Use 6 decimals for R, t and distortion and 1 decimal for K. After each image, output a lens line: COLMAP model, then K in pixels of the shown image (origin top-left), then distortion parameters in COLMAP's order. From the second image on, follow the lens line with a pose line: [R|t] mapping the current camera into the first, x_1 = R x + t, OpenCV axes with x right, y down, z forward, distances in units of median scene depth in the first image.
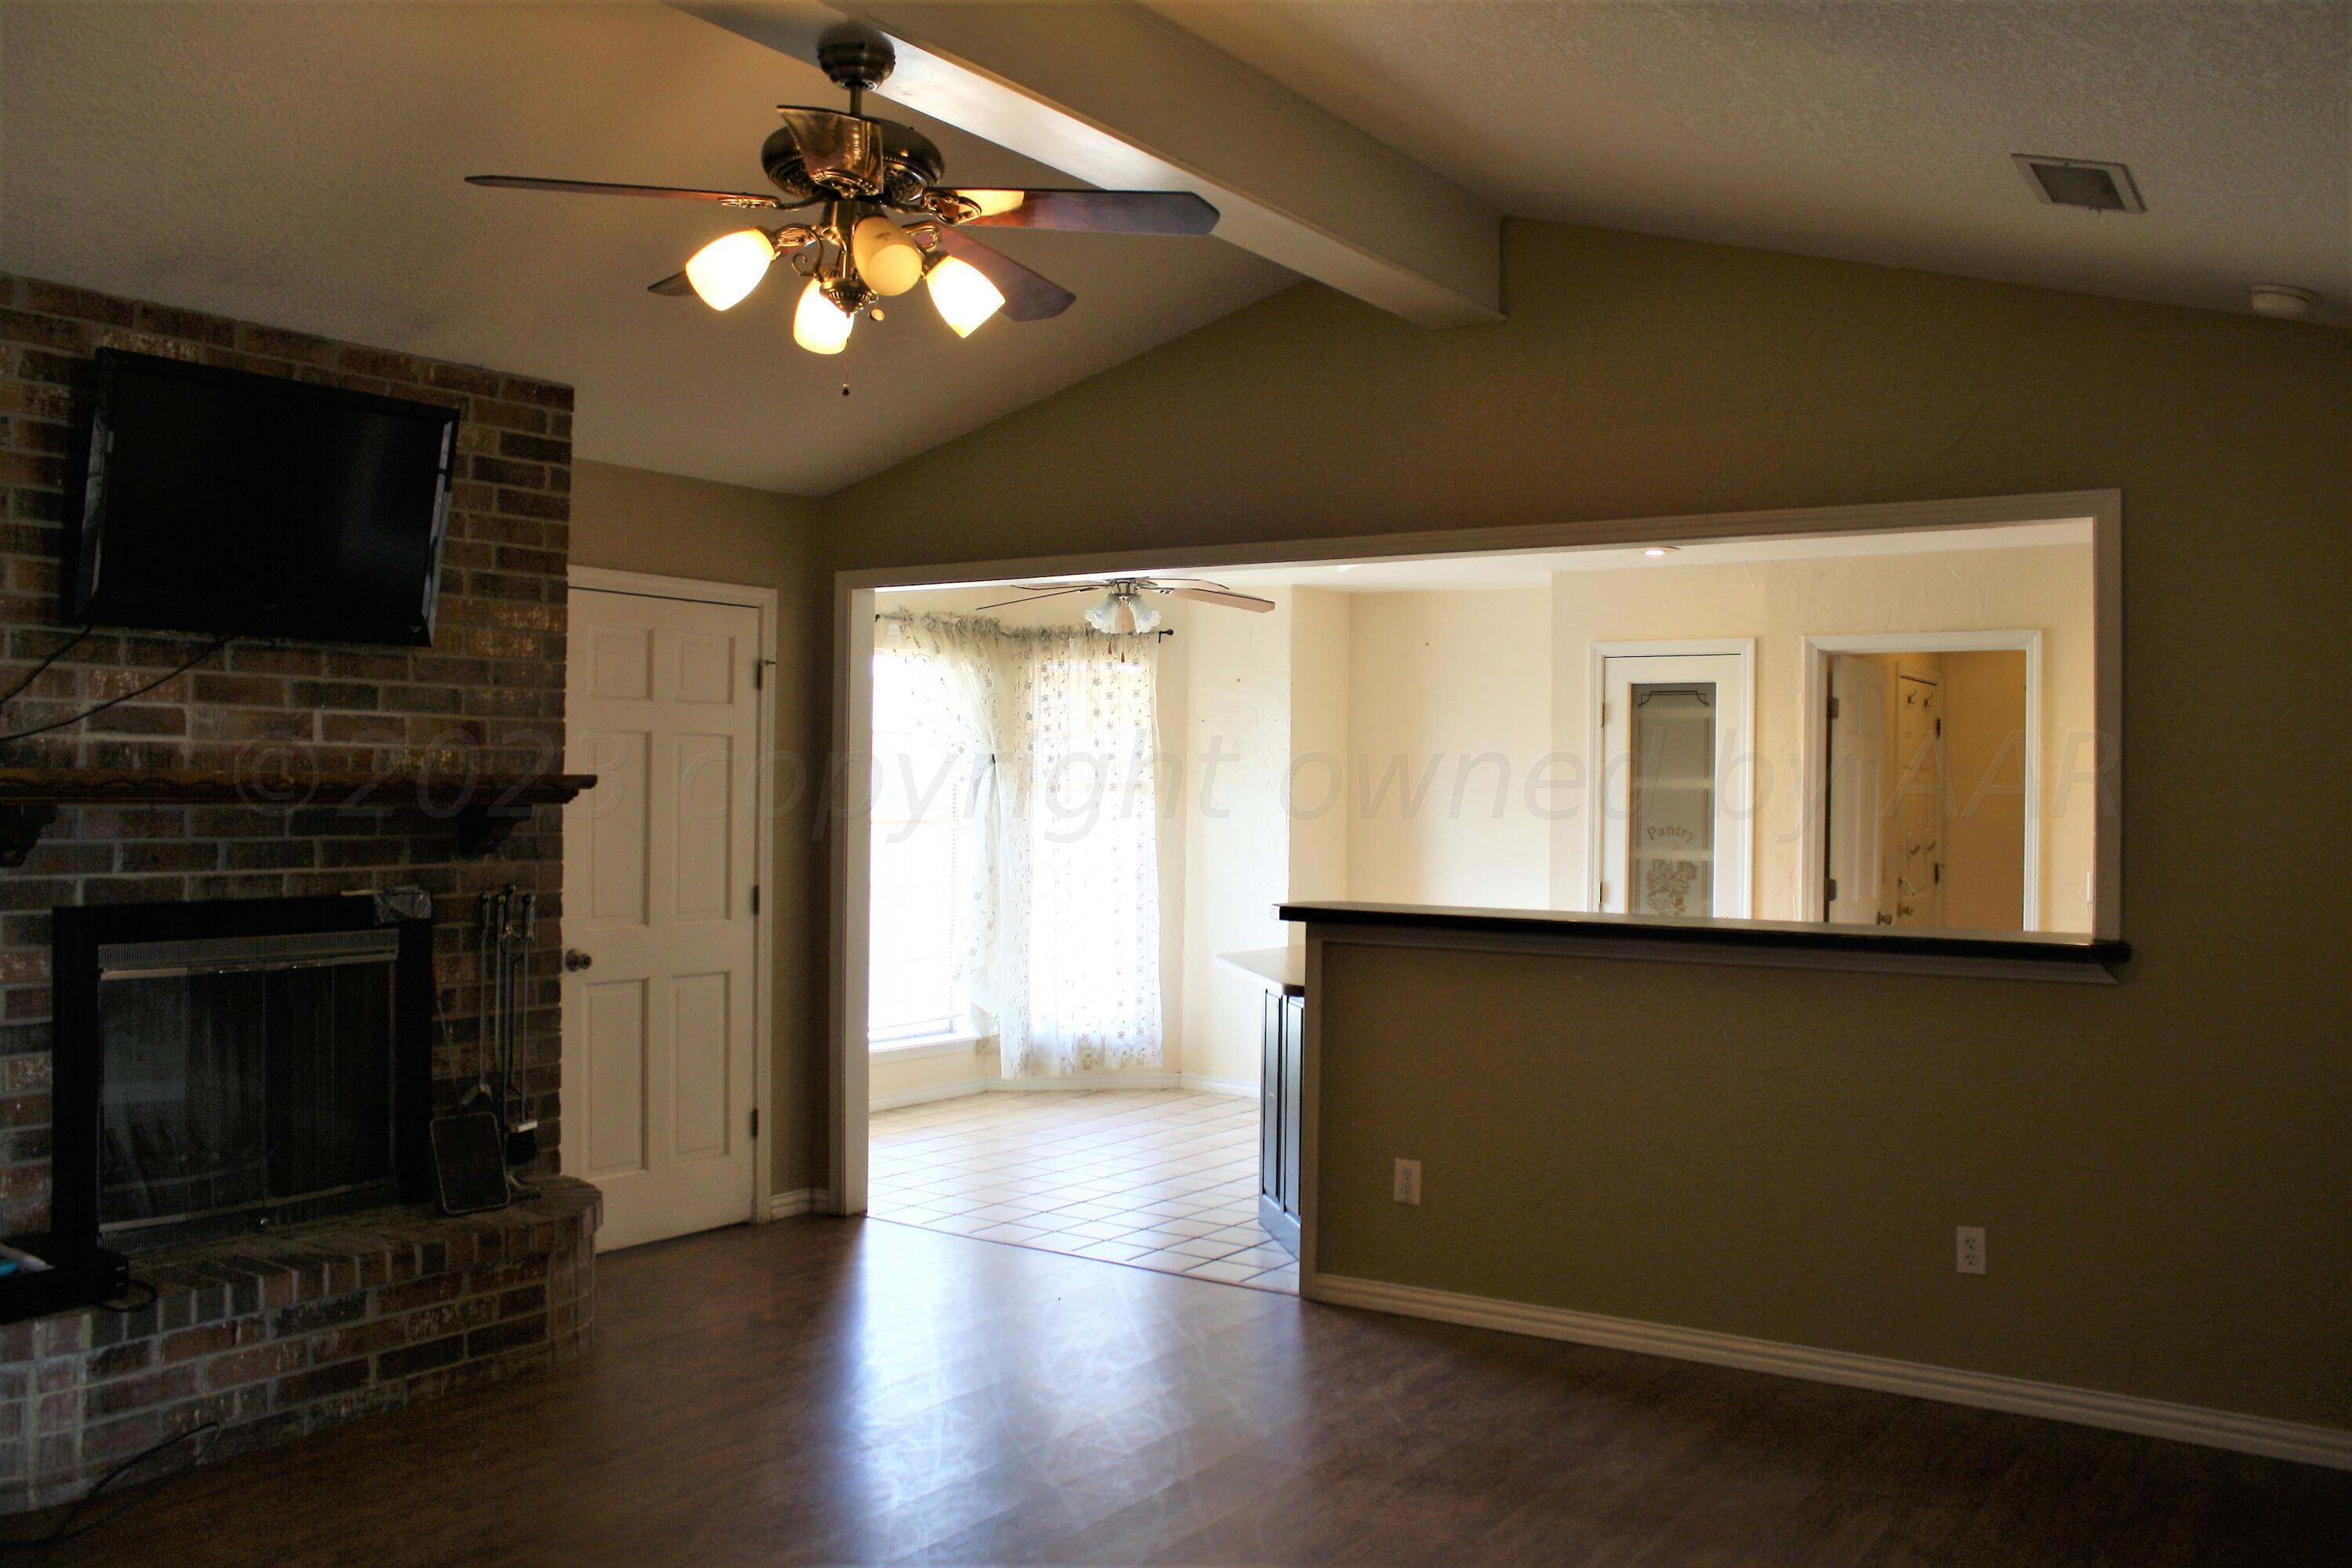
lens RADIAL K [[1952.2, 0, 1185.8], [0, 1952.2, 780.2], [0, 0, 1]] dist [-0.122290, 0.063190]
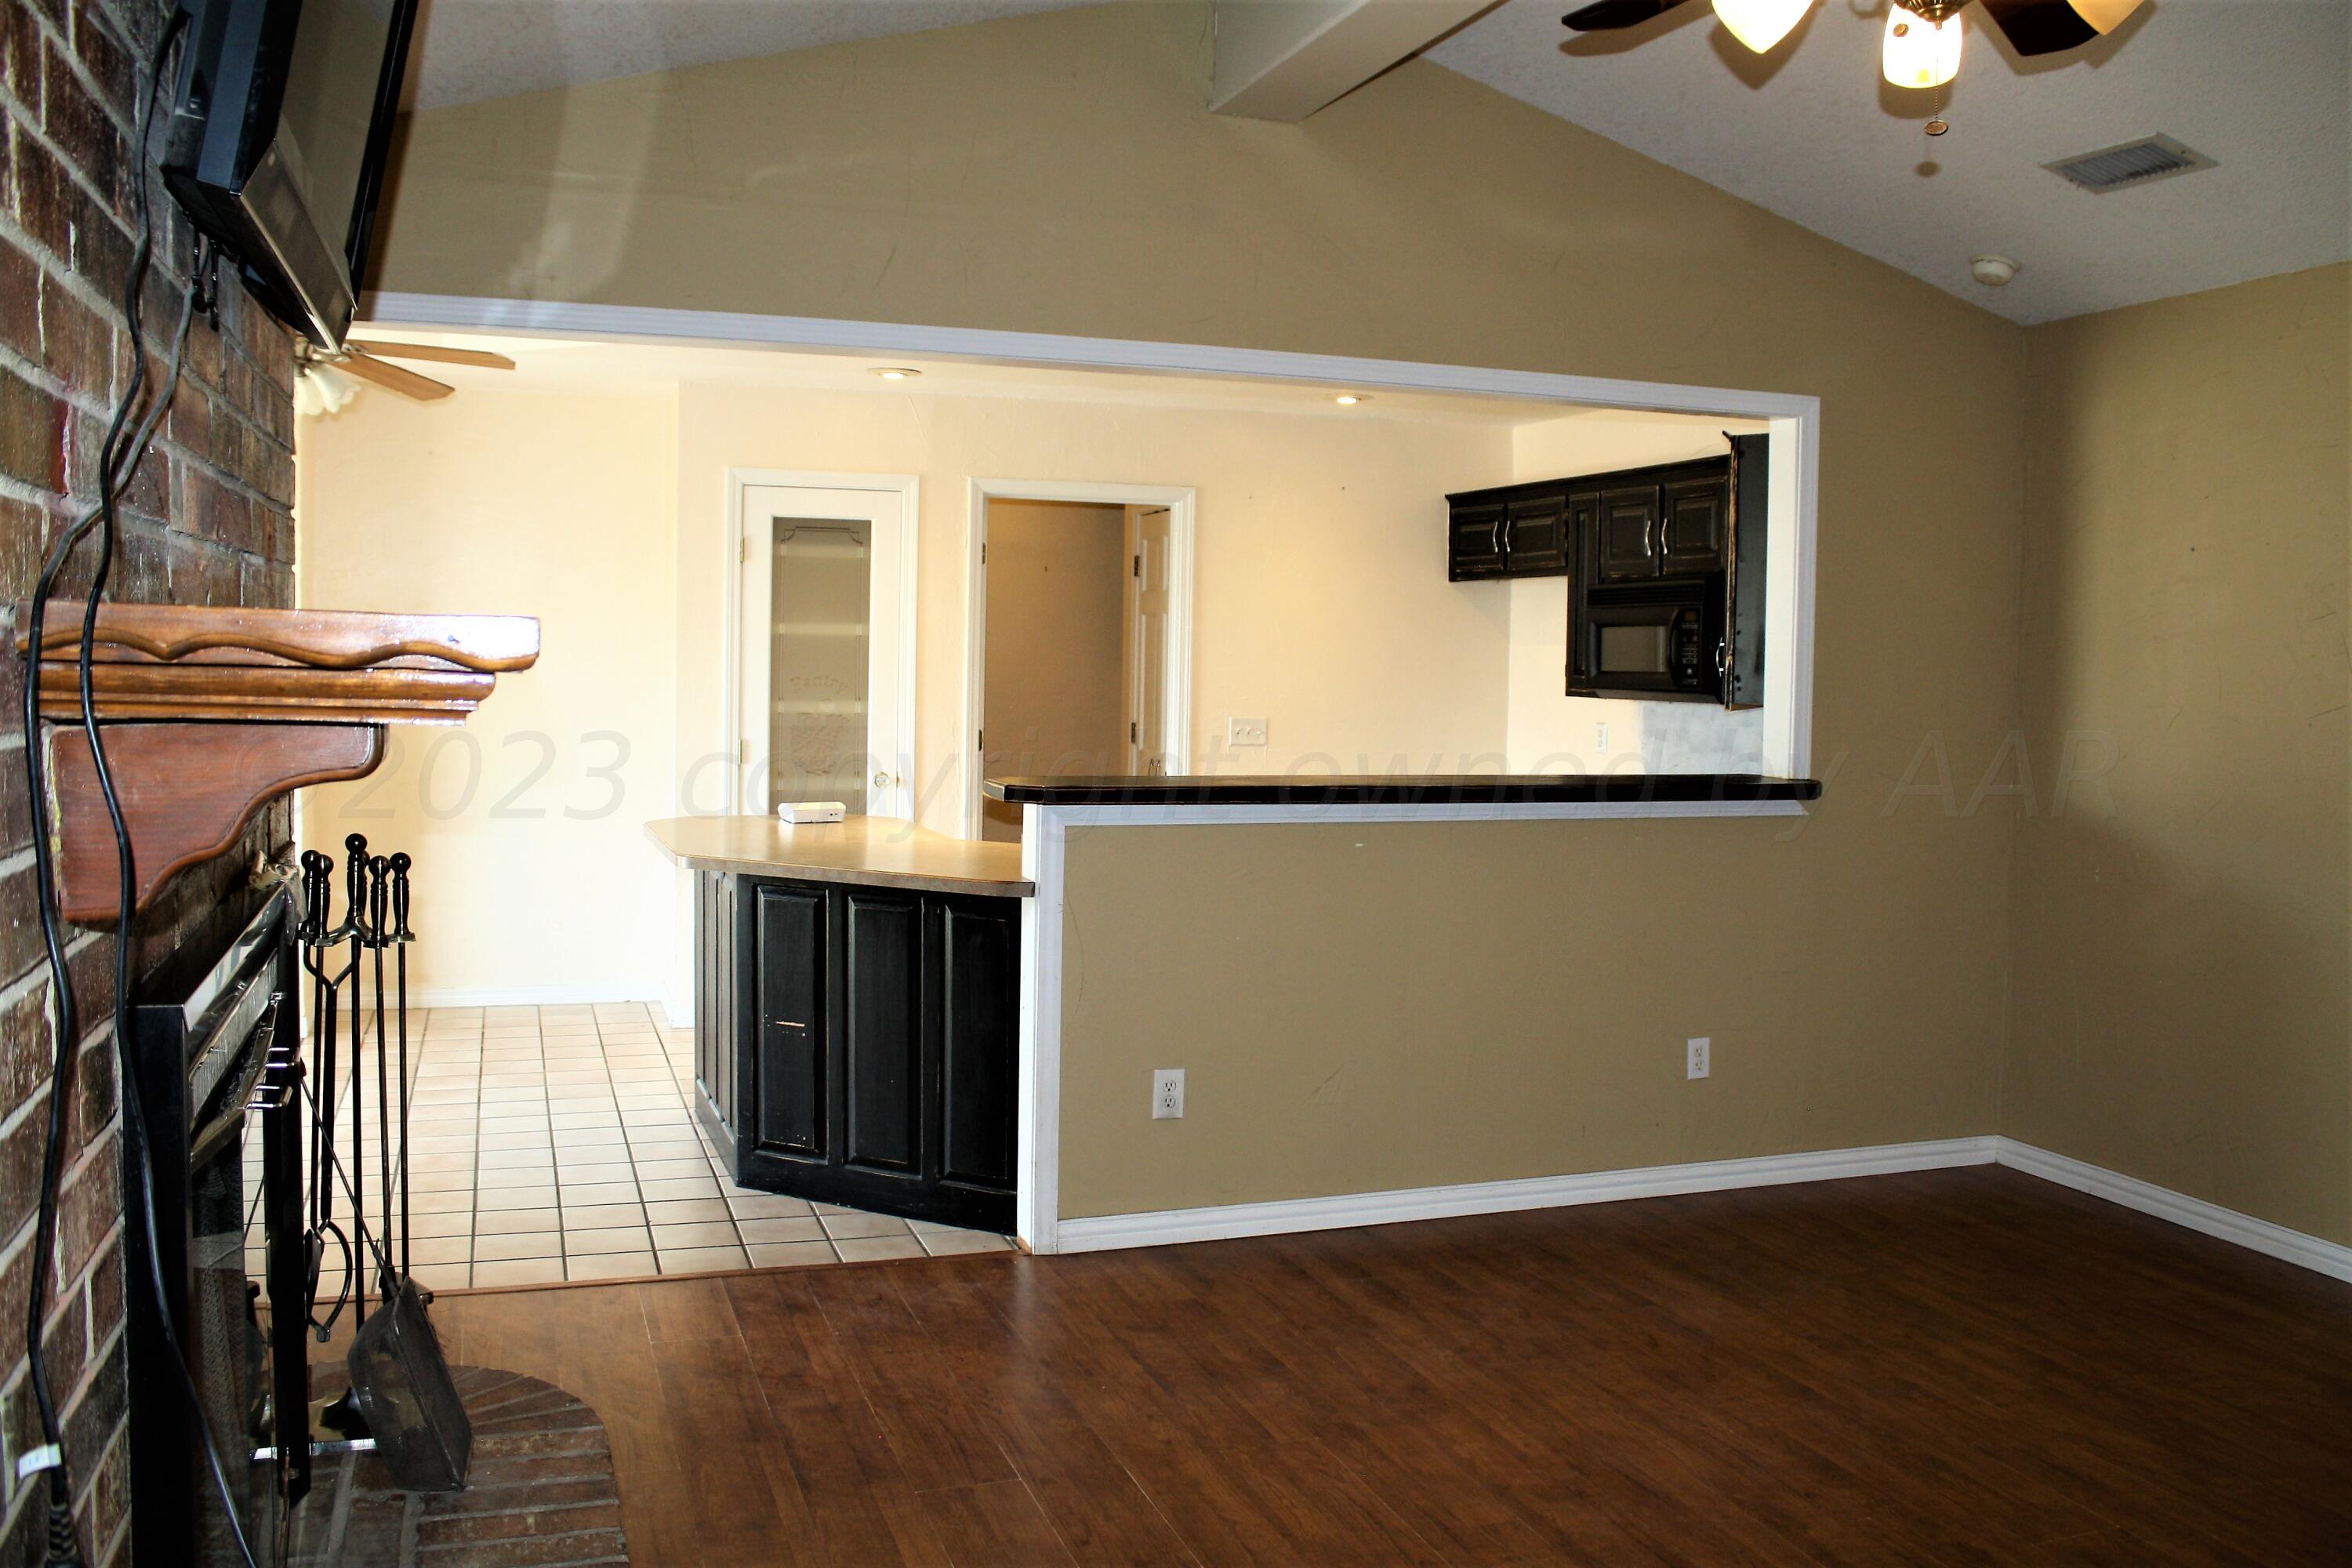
lens RADIAL K [[1952.2, 0, 1165.6], [0, 1952.2, 788.9], [0, 0, 1]] dist [-0.122290, 0.063190]
pose [[0.598593, -0.055544, 0.799126, -0.403355], [-0.016813, 0.996502, 0.081856, -0.001168], [-0.800877, -0.062434, 0.595565, 0.339158]]
